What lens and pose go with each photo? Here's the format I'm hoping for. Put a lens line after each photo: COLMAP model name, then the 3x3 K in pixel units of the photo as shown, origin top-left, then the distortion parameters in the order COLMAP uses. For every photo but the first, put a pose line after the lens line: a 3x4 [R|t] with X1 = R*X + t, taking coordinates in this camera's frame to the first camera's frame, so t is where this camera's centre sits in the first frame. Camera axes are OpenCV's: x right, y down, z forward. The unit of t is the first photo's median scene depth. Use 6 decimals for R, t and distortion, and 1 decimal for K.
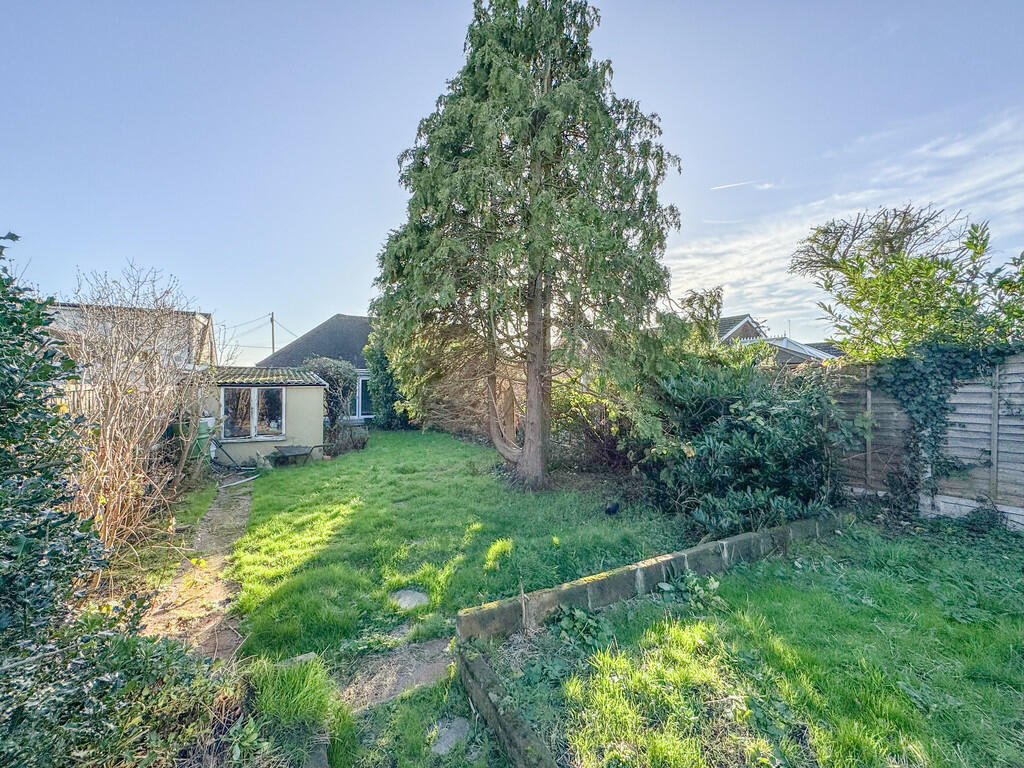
lens RADIAL K [[481.0, 0, 512.0], [0, 481.0, 384.0], [0, 0, 1]] dist [0.060316, 0.000015]
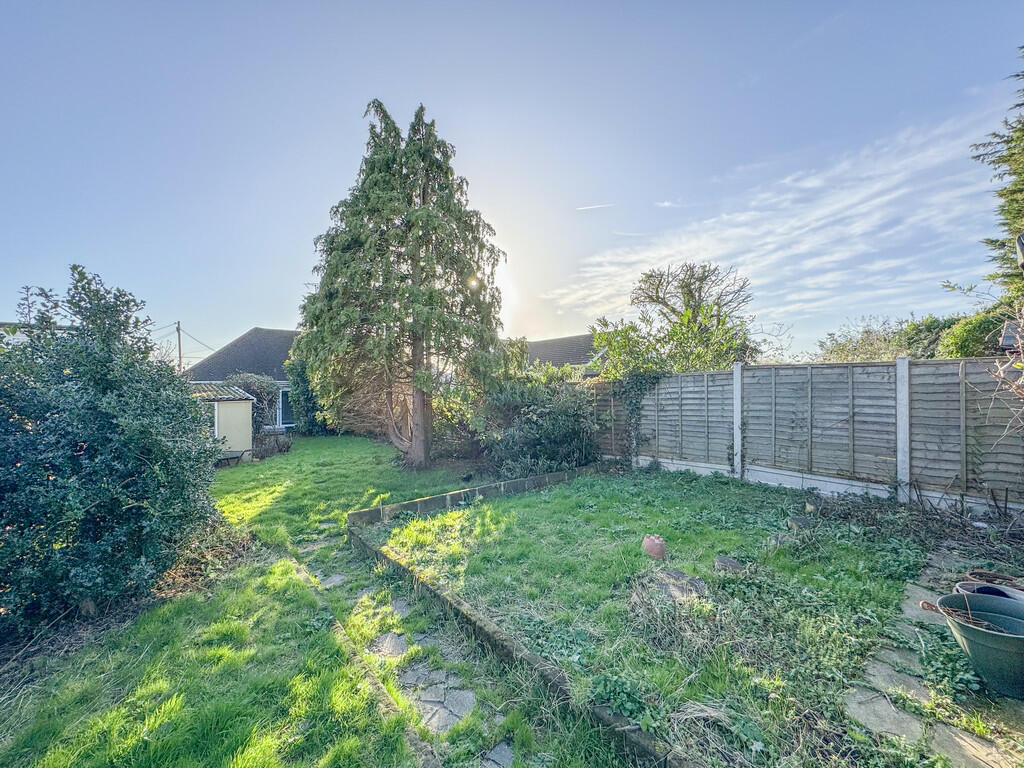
lens RADIAL K [[481.0, 0, 512.0], [0, 481.0, 384.0], [0, 0, 1]] dist [0.060316, 0.000015]
pose [[0.988932, -0.020211, 0.146988, 0.066572], [0.021214, 0.999761, -0.005258, -0.014853], [-0.146846, 0.008318, 0.989124, -0.273132]]
